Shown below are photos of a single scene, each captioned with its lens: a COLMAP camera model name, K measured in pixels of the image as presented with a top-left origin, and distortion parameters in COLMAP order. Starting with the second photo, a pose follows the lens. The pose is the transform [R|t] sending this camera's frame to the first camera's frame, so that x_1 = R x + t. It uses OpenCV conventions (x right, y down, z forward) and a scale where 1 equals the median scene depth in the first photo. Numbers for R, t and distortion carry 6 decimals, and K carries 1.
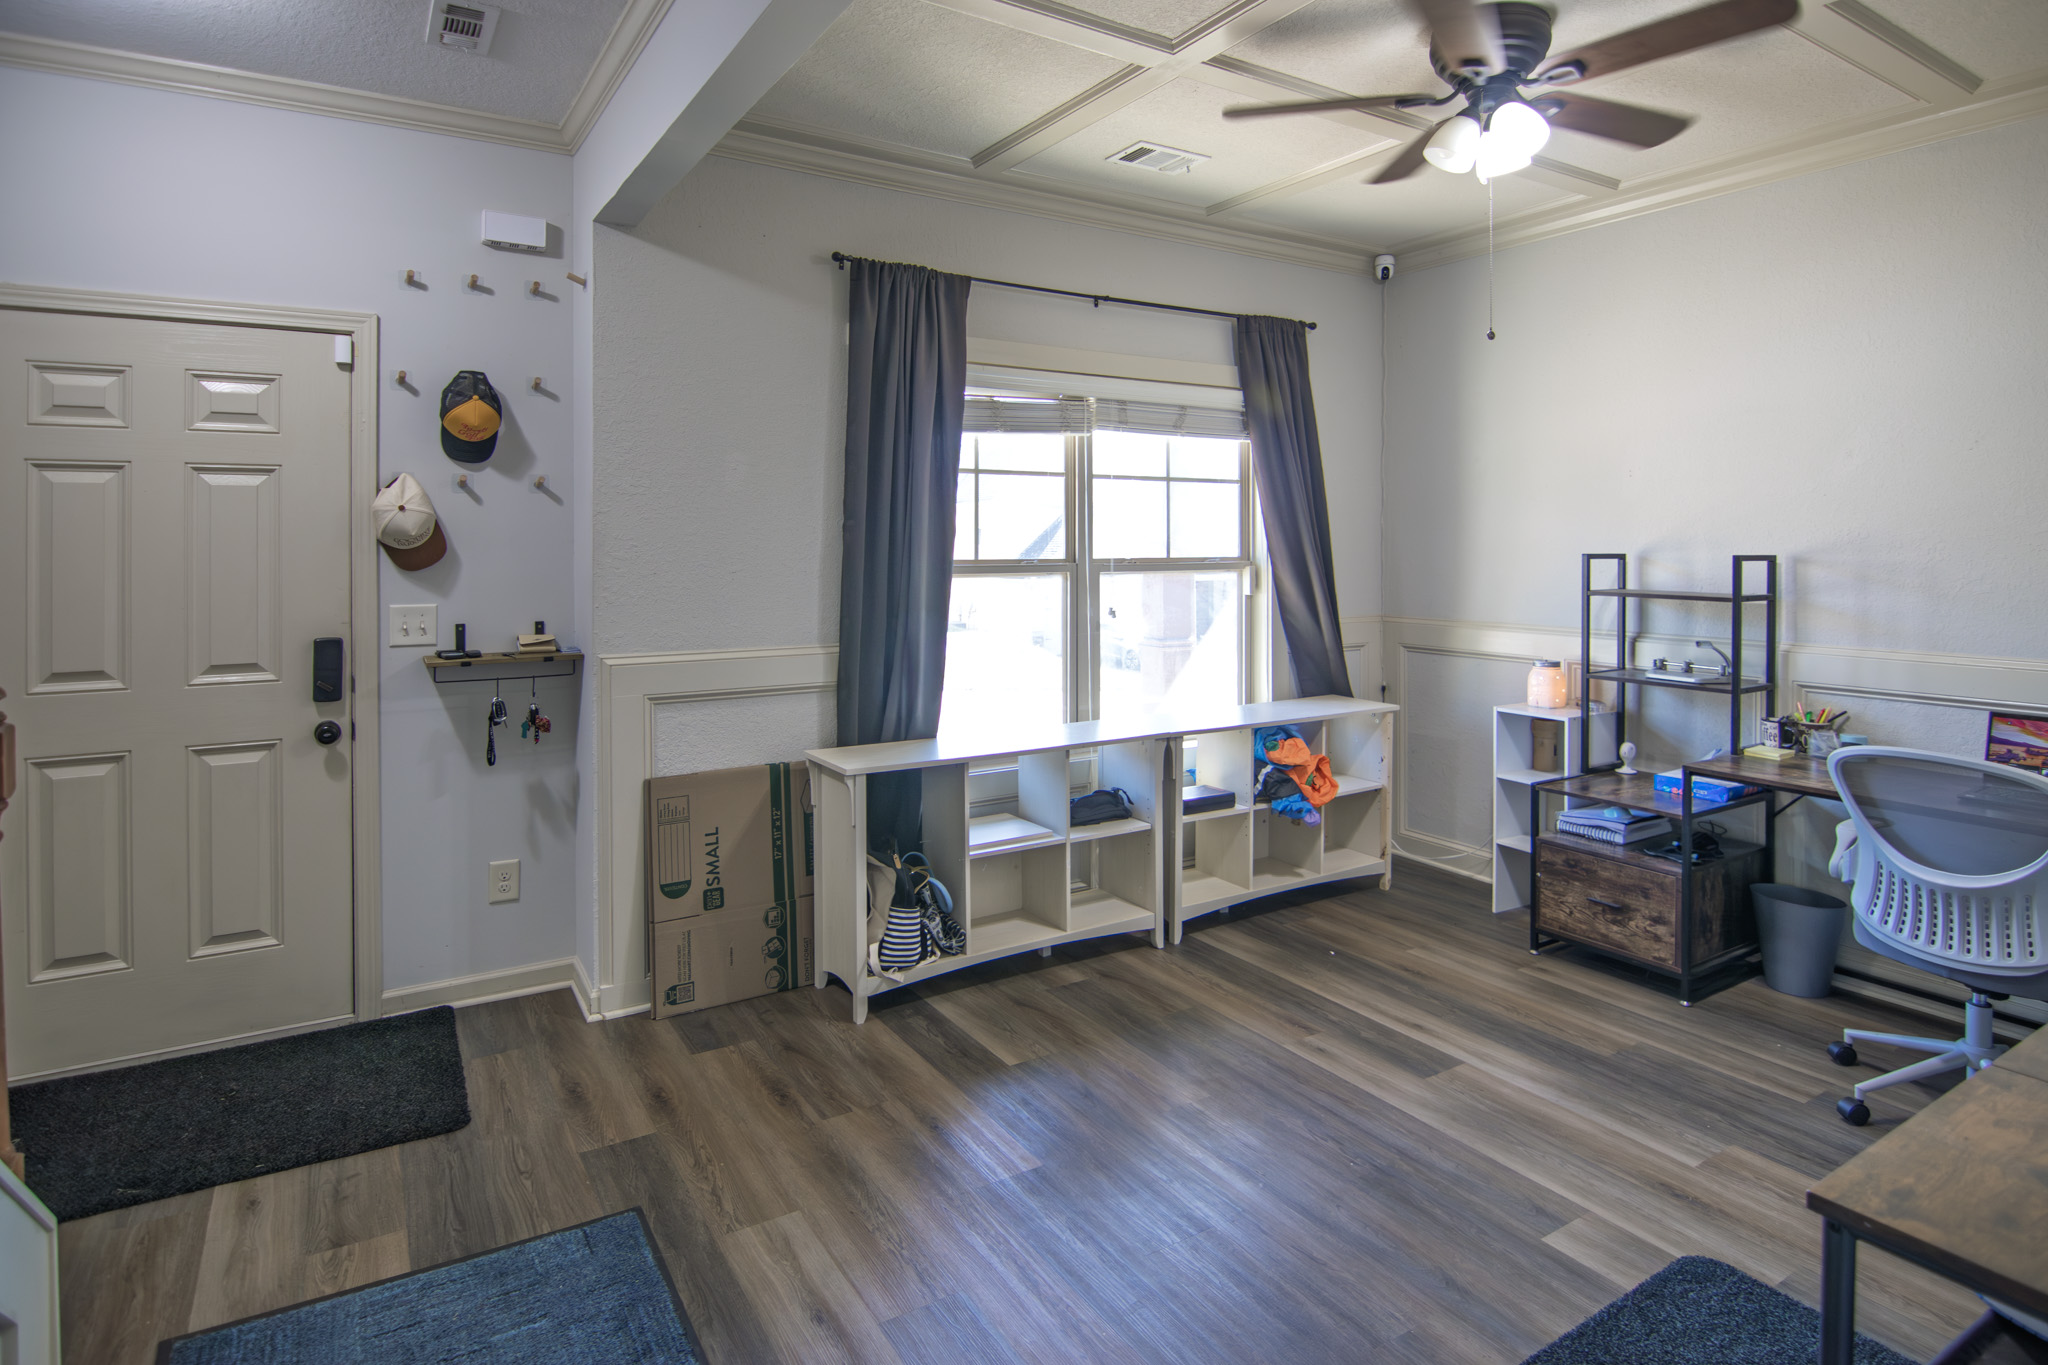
lens RADIAL K [[1055.8, 0, 1045.2], [0, 1055.8, 546.3], [0, 0, 1]] dist [-0.009863, -0.008536]
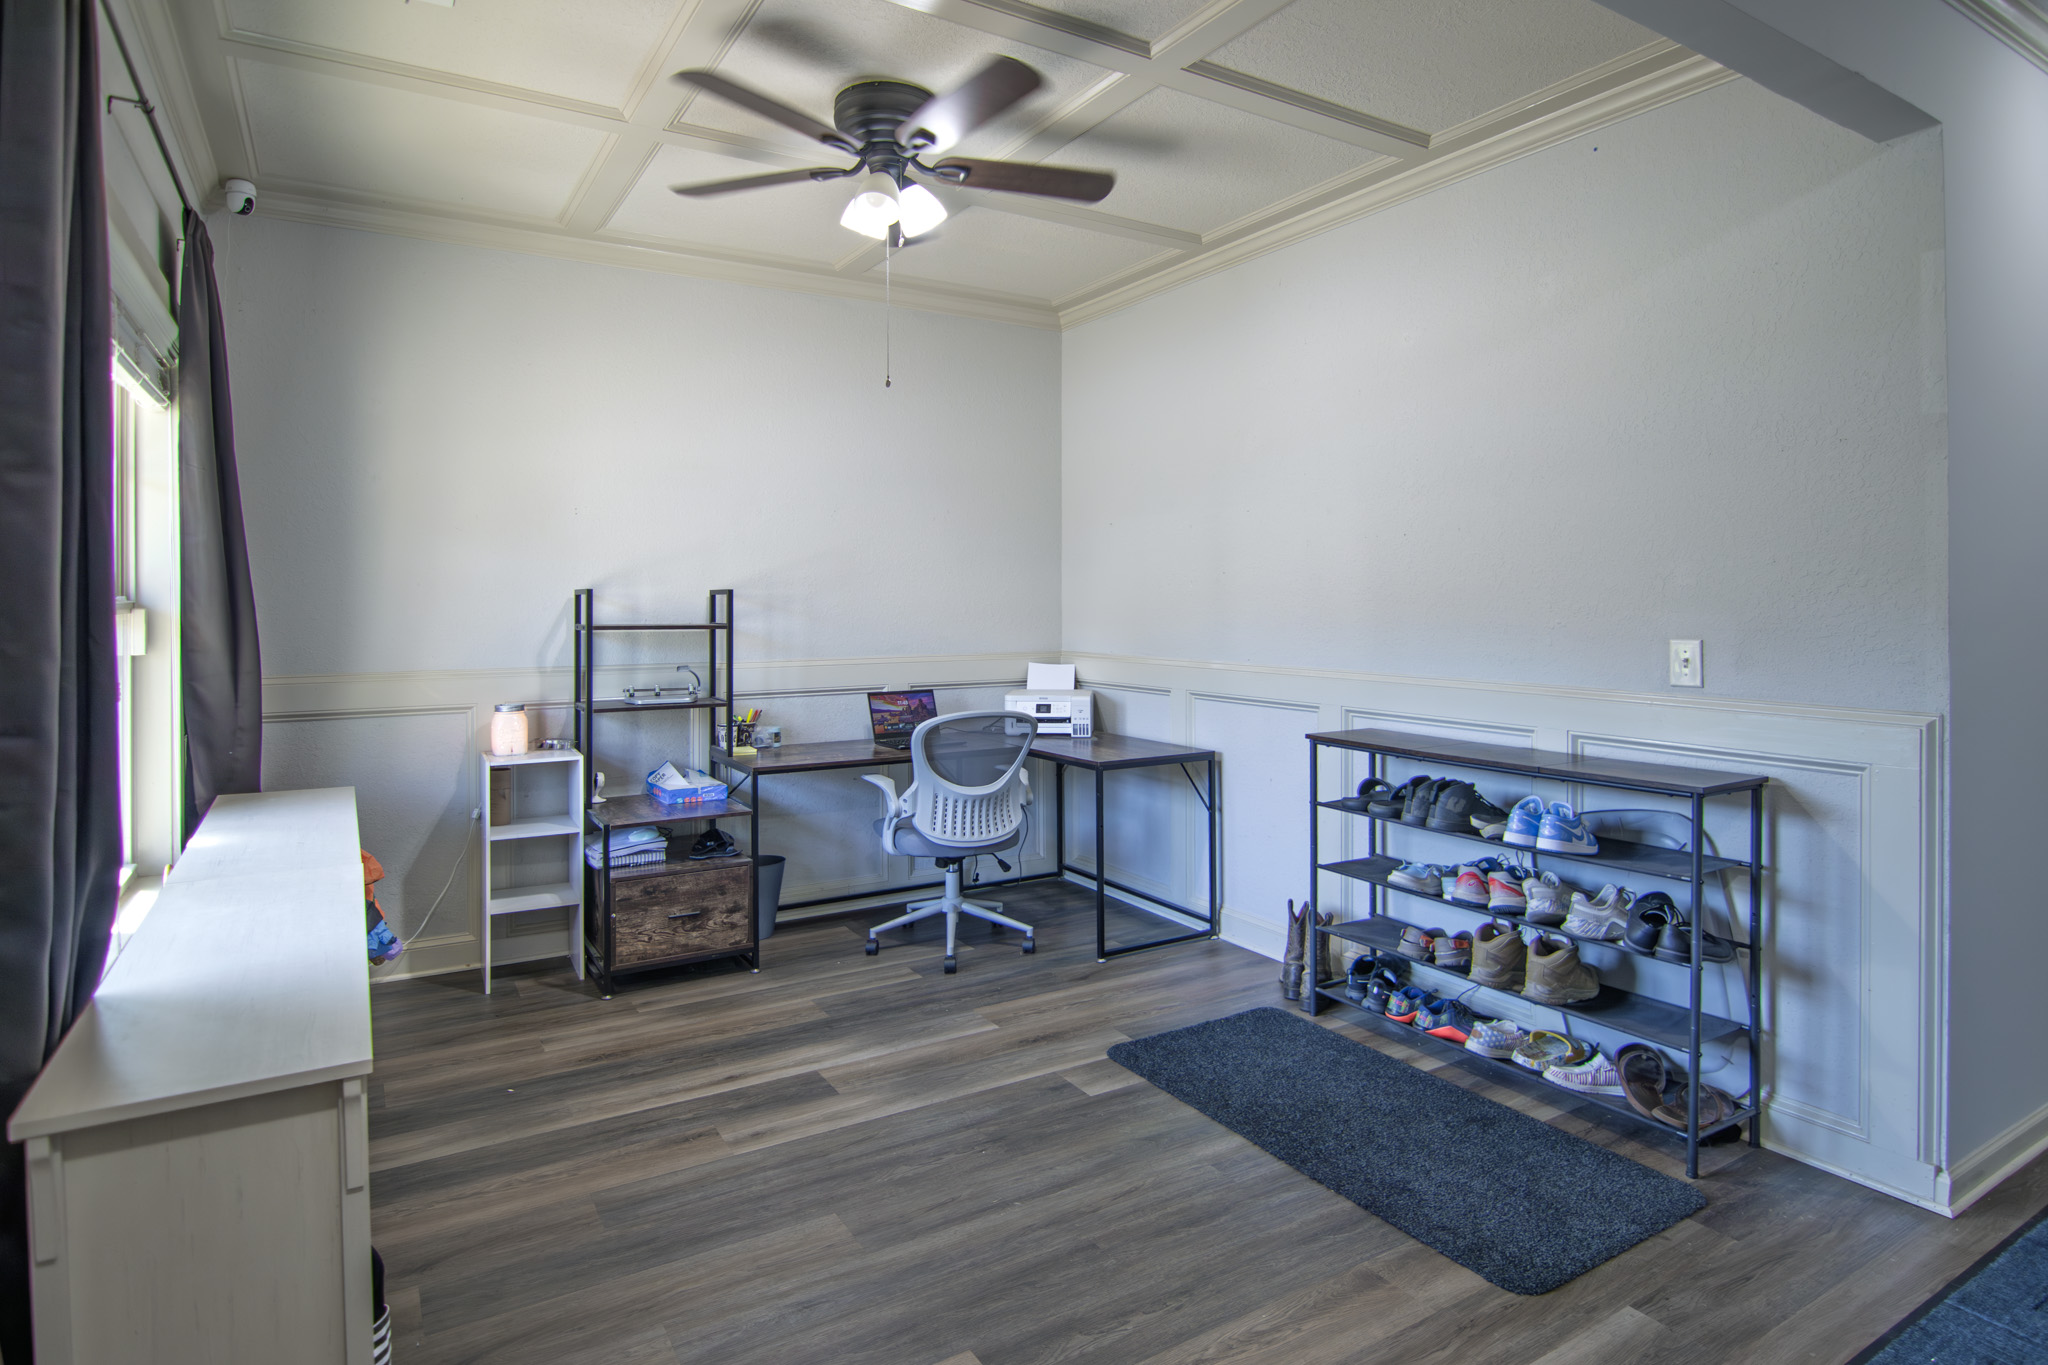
lens RADIAL K [[1055.8, 0, 1026.8], [0, 1055.8, 597.0], [0, 0, 1]] dist [-0.009863, -0.008536]
pose [[0.040280, 0.002277, 0.999186, -0.570730], [-0.002760, 0.999994, -0.002167, 0.021090], [-0.999185, -0.002670, 0.040286, 0.675681]]
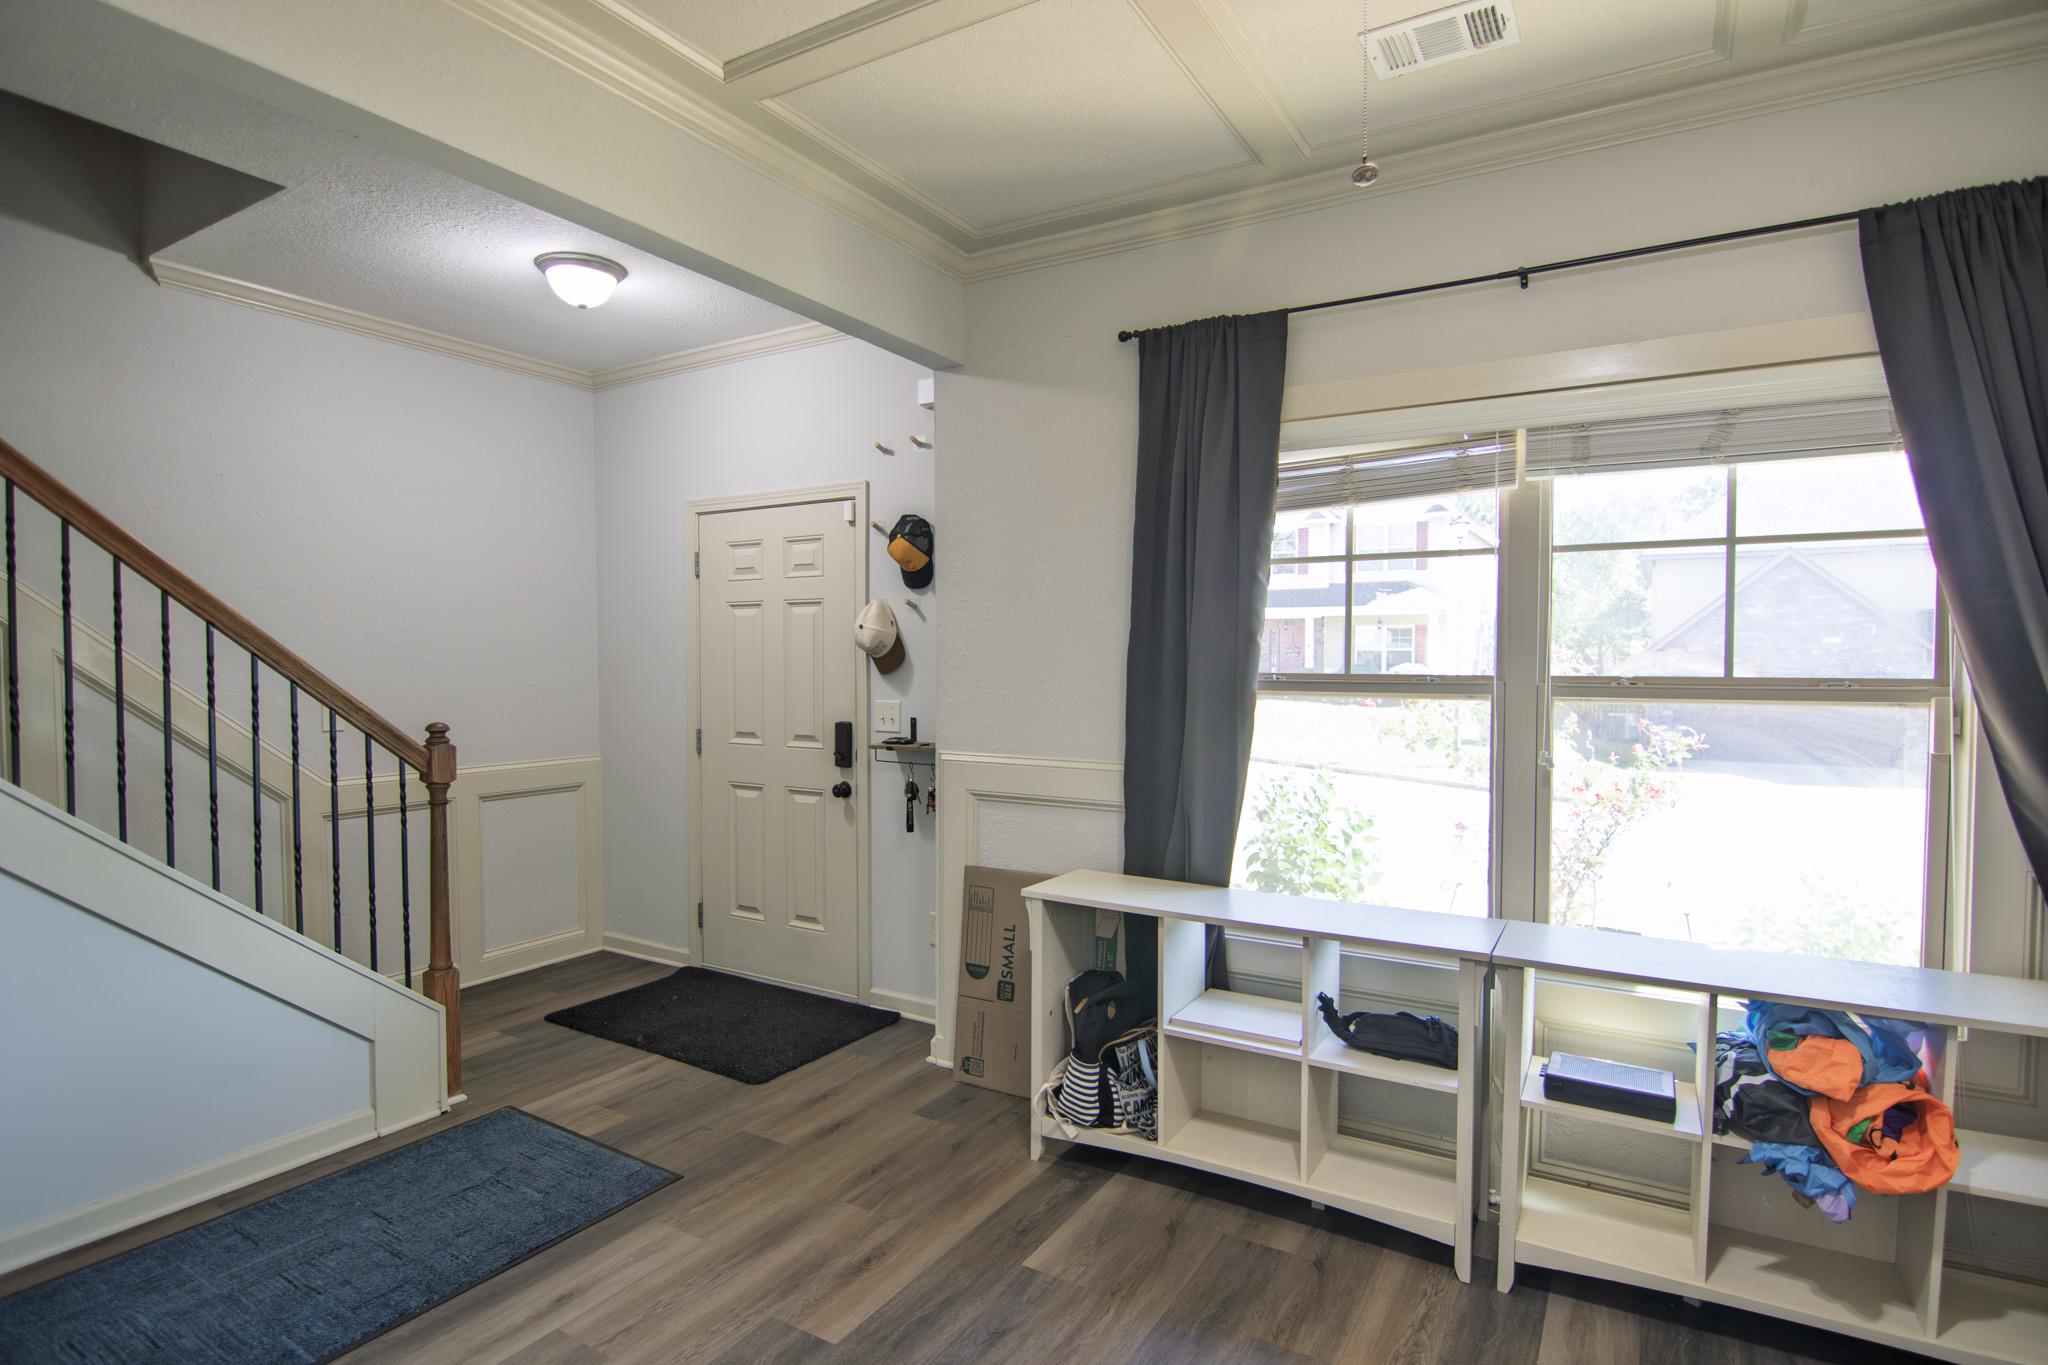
lens RADIAL K [[1055.8, 0, 1022.3], [0, 1055.8, 691.0], [0, 0, 1]] dist [-0.009863, -0.008536]
pose [[0.453480, 0.031604, -0.890706, 0.628361], [-0.000095, 0.999373, 0.035411, -0.001991], [0.891266, -0.015974, 0.453199, 0.547201]]
